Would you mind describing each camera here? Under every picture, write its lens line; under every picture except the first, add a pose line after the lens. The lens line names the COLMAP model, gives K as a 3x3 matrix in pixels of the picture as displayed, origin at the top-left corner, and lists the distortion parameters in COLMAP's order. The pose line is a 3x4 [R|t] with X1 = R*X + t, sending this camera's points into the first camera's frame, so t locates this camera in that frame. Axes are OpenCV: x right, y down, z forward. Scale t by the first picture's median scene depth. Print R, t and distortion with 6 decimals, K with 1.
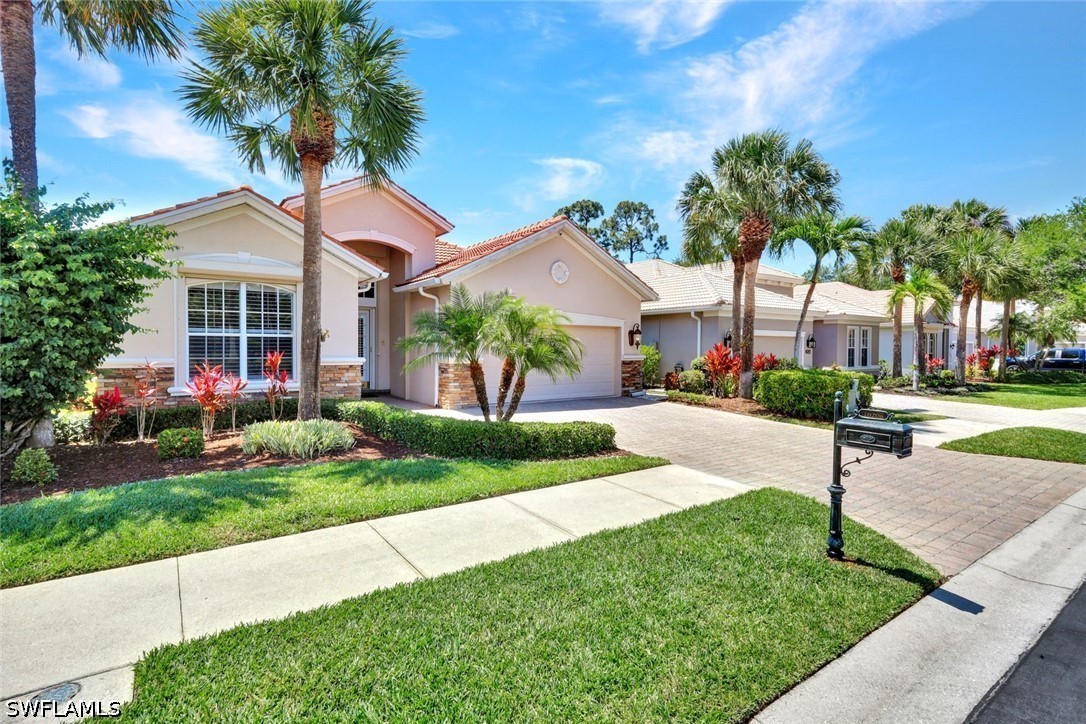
lens RADIAL K [[536.0, 0, 543.4], [0, 536.0, 361.7], [0, 0, 1]] dist [-0.034330, -0.001278]
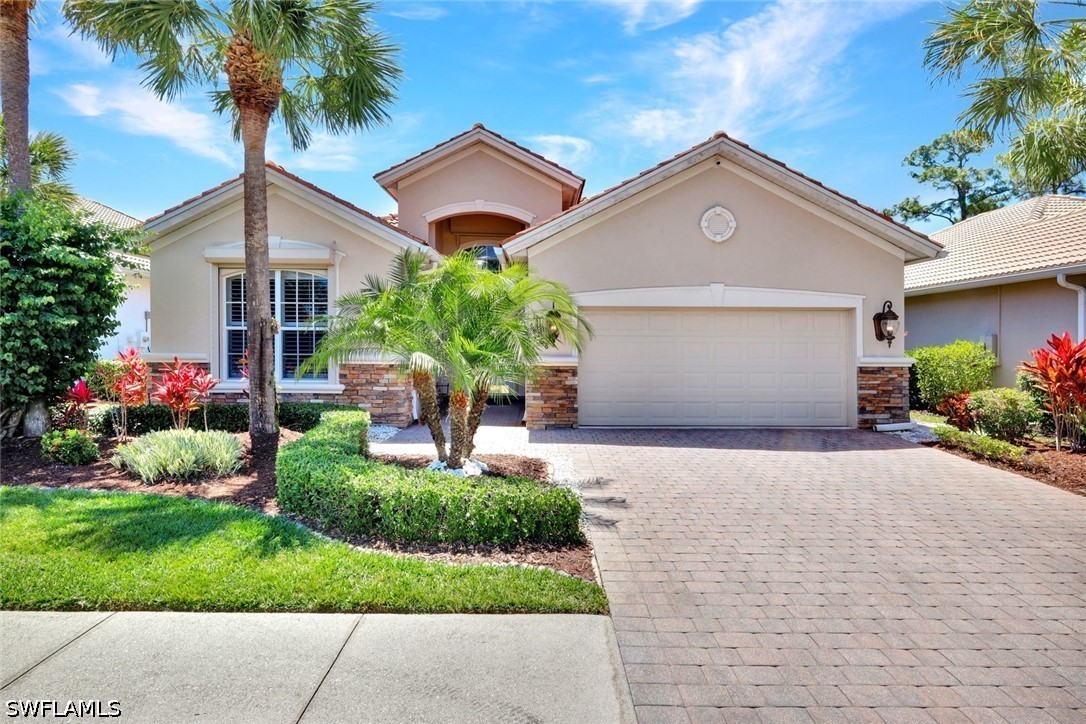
lens RADIAL K [[576.1, 0, 537.8], [0, 576.1, 340.3], [0, 0, 1]] dist [-0.012950, 0.000924]
pose [[0.804302, -0.003983, -0.594208, 0.329293], [-0.017905, 0.999361, -0.030934, -0.006932], [0.593951, 0.035519, 0.803717, 0.425266]]
